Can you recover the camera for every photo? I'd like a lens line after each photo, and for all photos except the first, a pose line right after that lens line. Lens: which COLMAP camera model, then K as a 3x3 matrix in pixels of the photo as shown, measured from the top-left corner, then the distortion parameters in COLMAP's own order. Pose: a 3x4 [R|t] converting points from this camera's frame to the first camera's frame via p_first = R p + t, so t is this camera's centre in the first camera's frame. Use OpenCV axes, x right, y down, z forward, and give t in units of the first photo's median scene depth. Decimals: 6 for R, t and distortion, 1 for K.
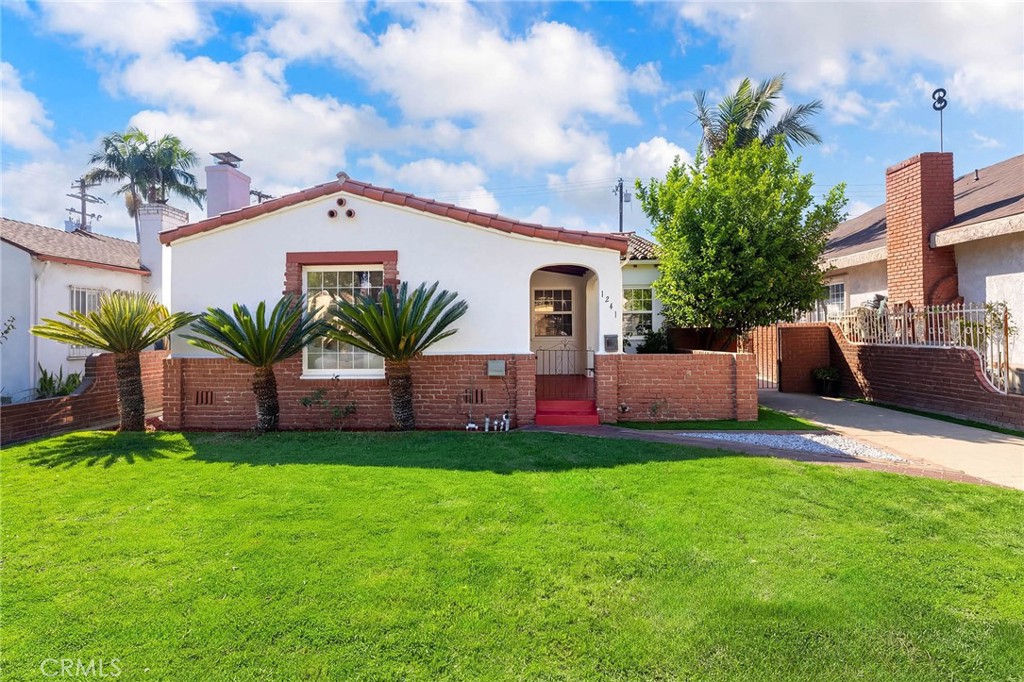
lens RADIAL K [[607.7, 0, 511.8], [0, 607.7, 332.3], [0, 0, 1]] dist [0.006120, 0.002592]
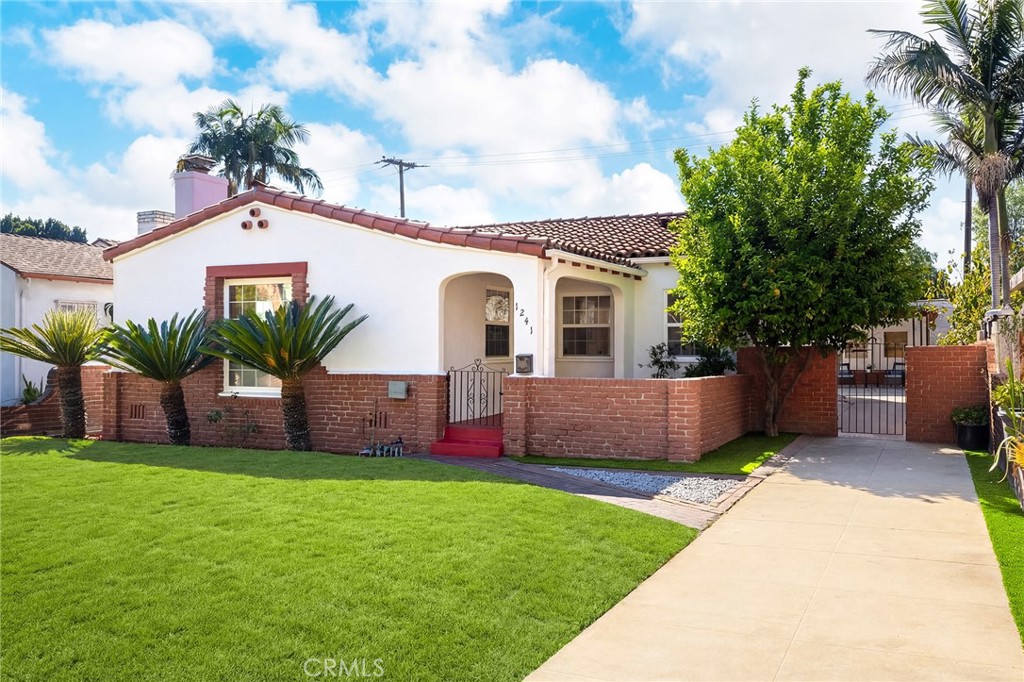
lens RADIAL K [[939.5, 0, 512.2], [0, 939.5, 345.1], [0, 0, 1]] dist [-0.004856, 0.000000]
pose [[0.938727, 0.008561, -0.344554, 0.608766], [-0.008816, 0.999961, 0.000828, -0.009641], [0.344548, 0.002261, 0.938766, -0.249976]]
